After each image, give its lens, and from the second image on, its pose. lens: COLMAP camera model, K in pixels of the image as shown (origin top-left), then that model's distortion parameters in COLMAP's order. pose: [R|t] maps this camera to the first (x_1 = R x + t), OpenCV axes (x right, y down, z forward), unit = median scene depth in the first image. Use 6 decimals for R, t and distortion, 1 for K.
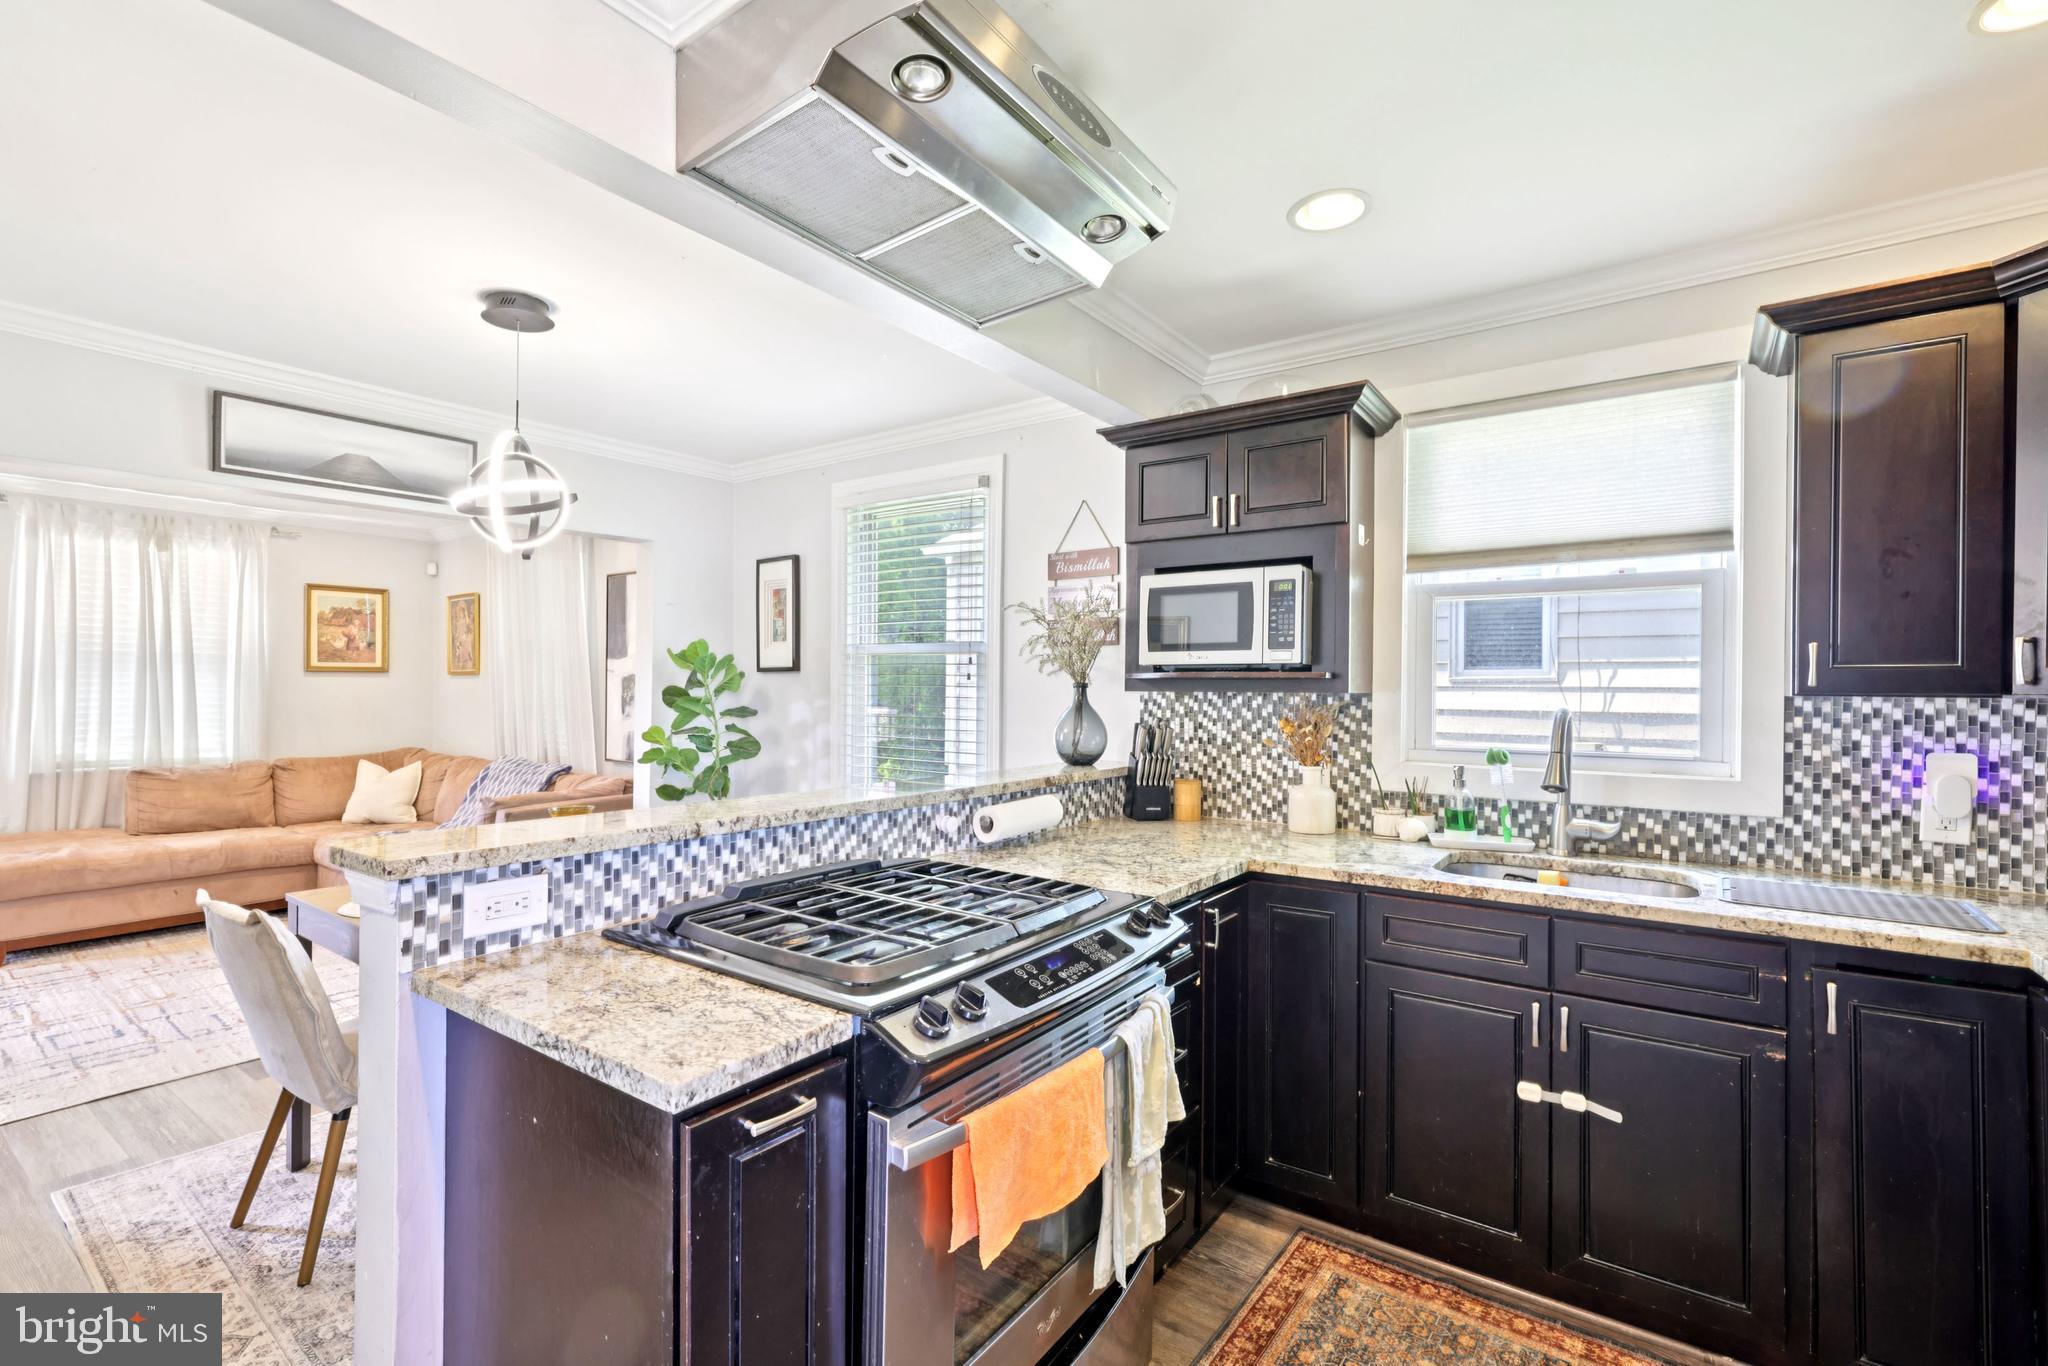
lens RADIAL K [[905.1, 0, 1024.0], [0, 905.1, 683.0], [0, 0, 1]] dist [-0.000053, 0.000109]
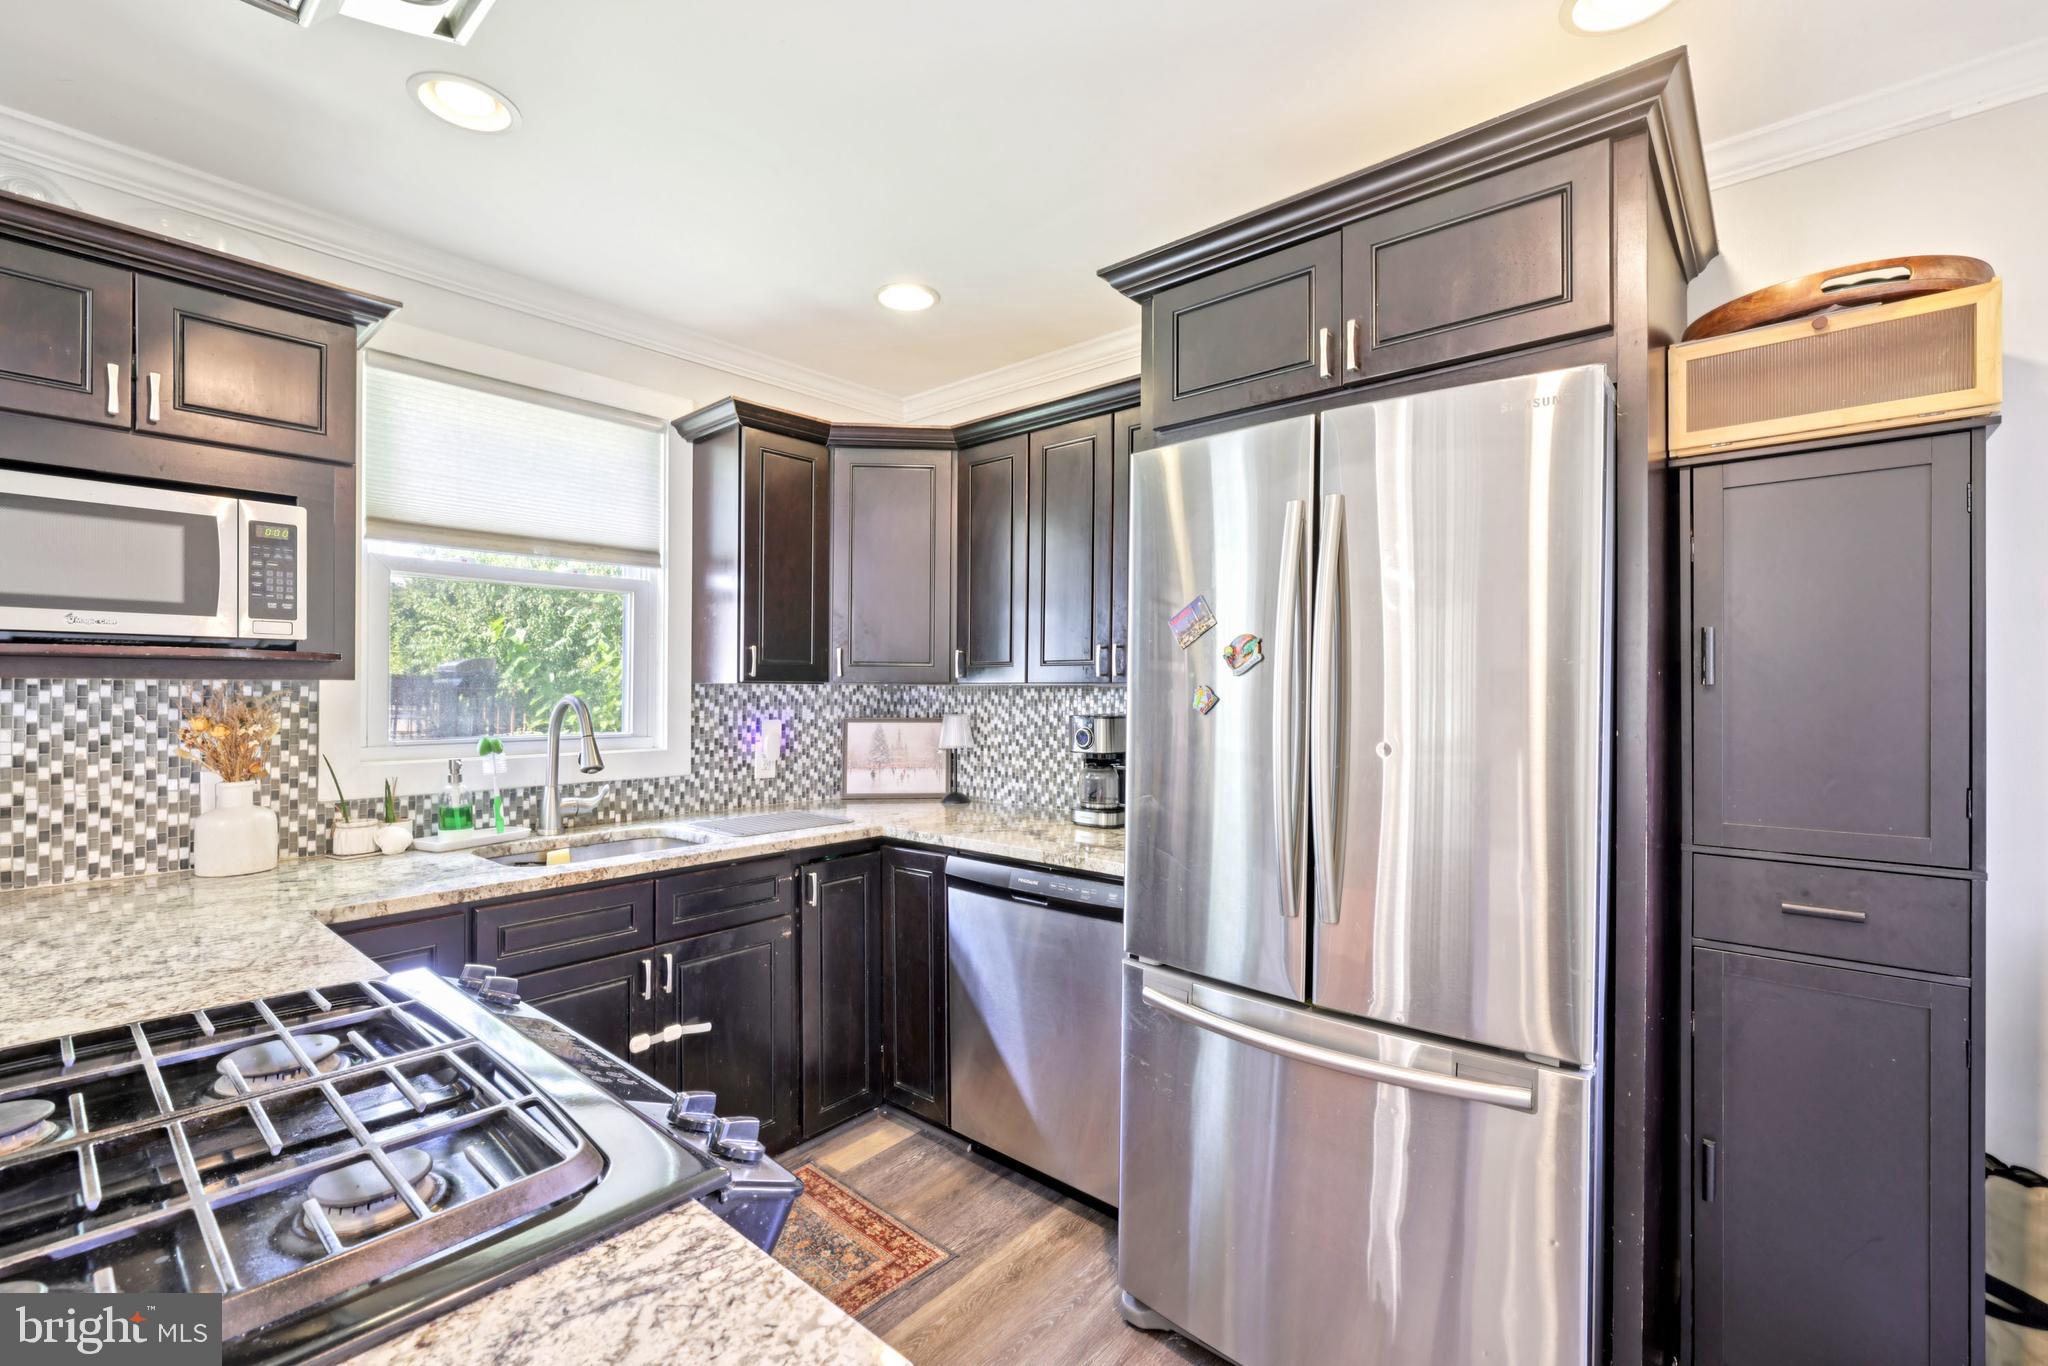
lens RADIAL K [[883.9, 0, 1024.0], [0, 883.9, 683.0], [0, 0, 1]] dist [-0.001021, 0.000645]
pose [[0.095235, -0.000524, 0.995455, -0.389935], [-0.011772, 0.999929, 0.001653, 0.005630], [-0.995385, -0.011876, 0.095222, 0.367277]]
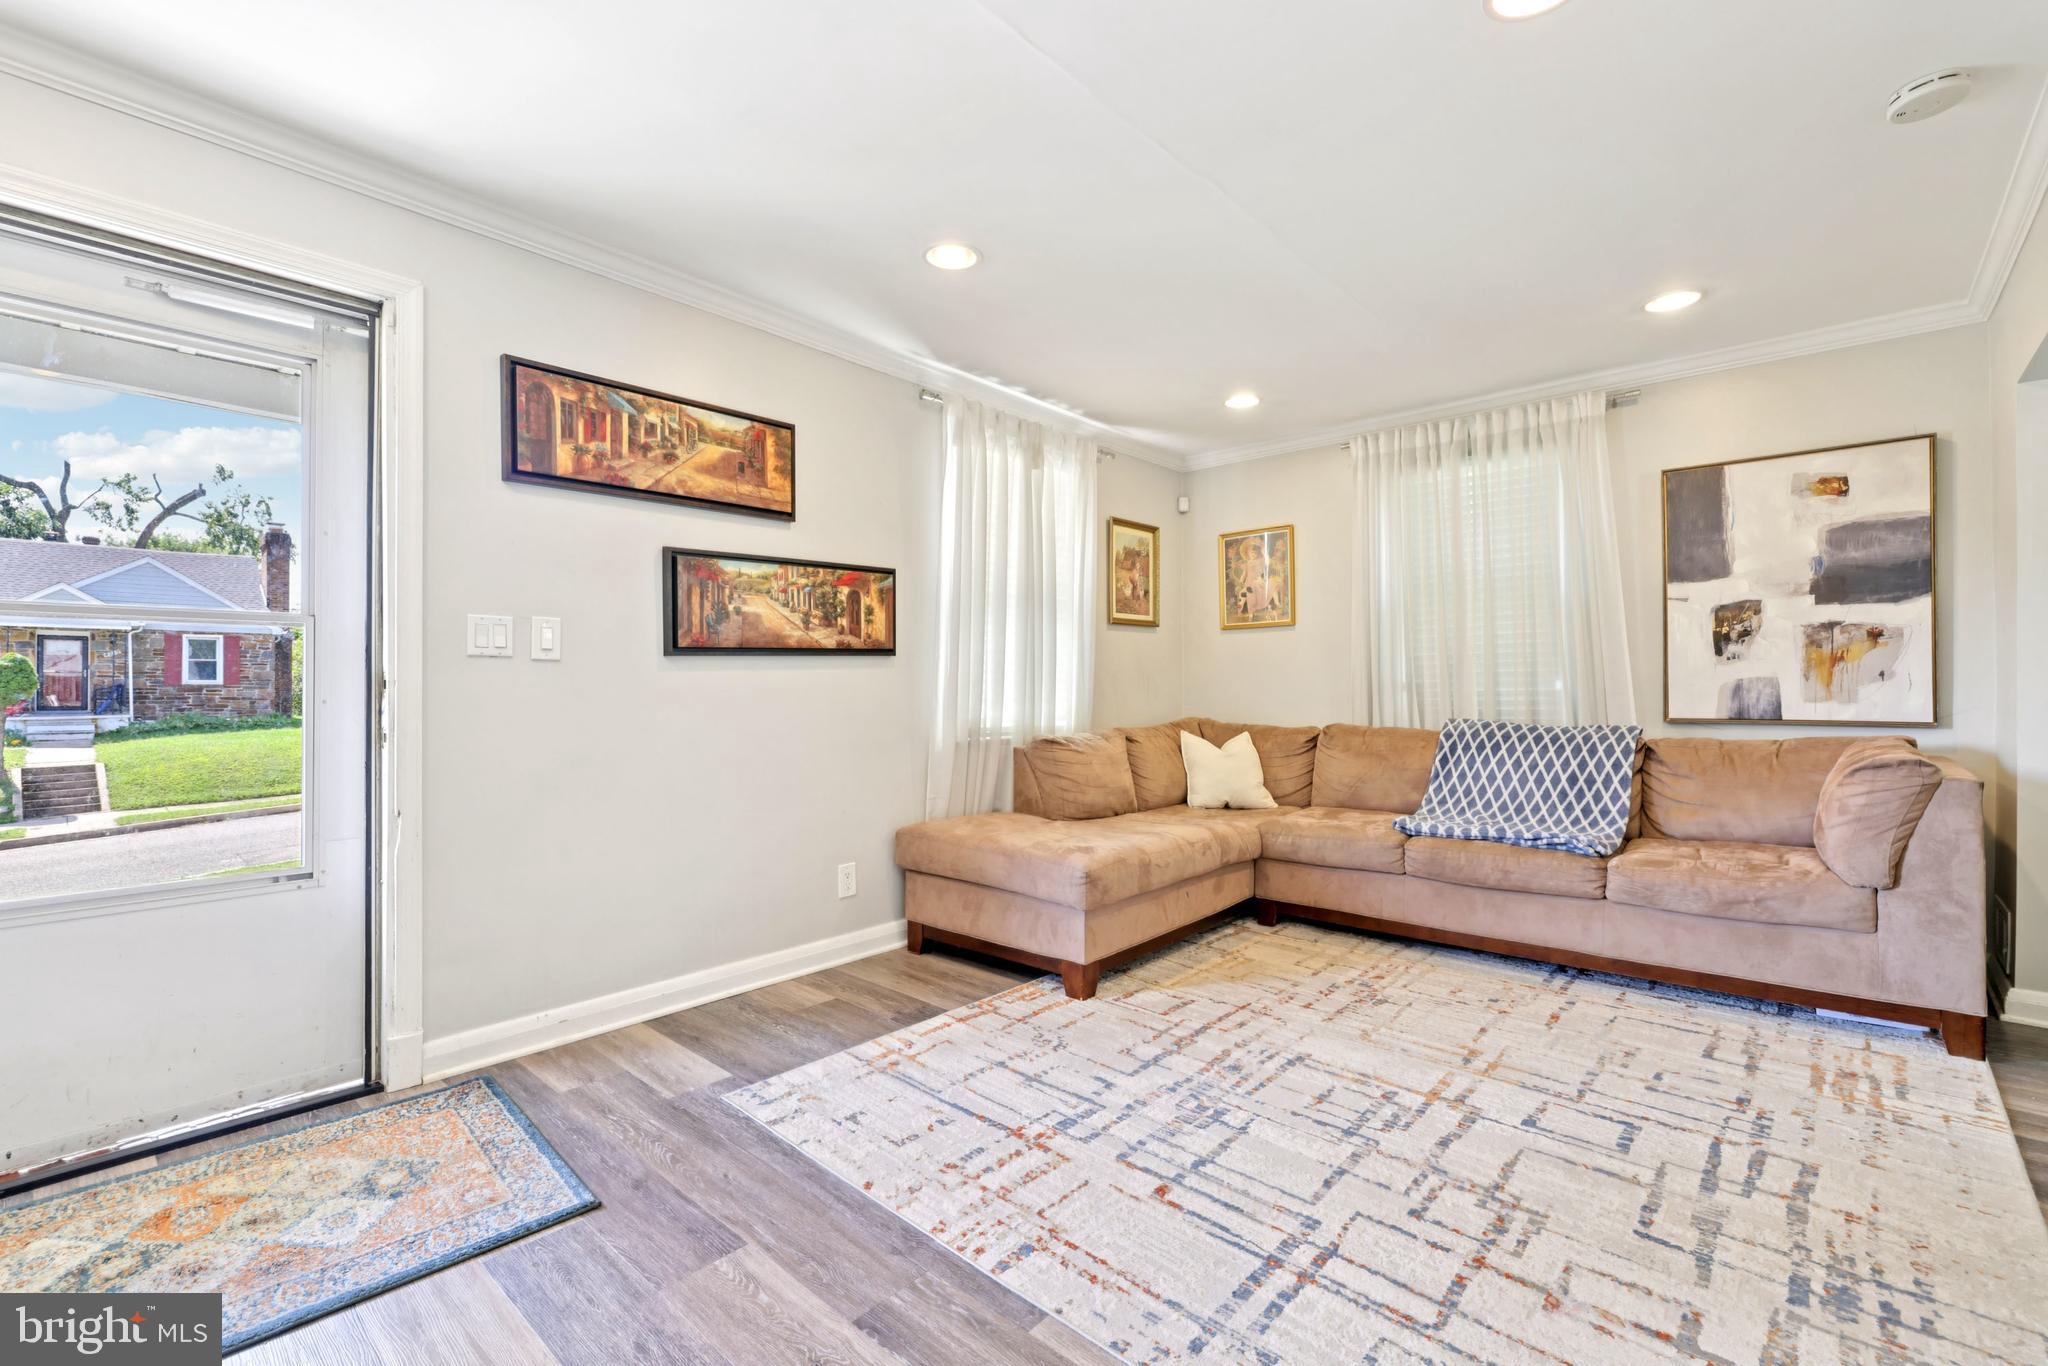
lens RADIAL K [[883.9, 0, 1024.0], [0, 883.9, 683.0], [0, 0, 1]] dist [-0.001021, 0.000645]
pose [[0.994241, -0.016688, -0.105865, -2.015554], [0.016624, 0.999861, -0.001488, 0.104824], [0.105875, -0.000280, 0.994379, 0.493650]]
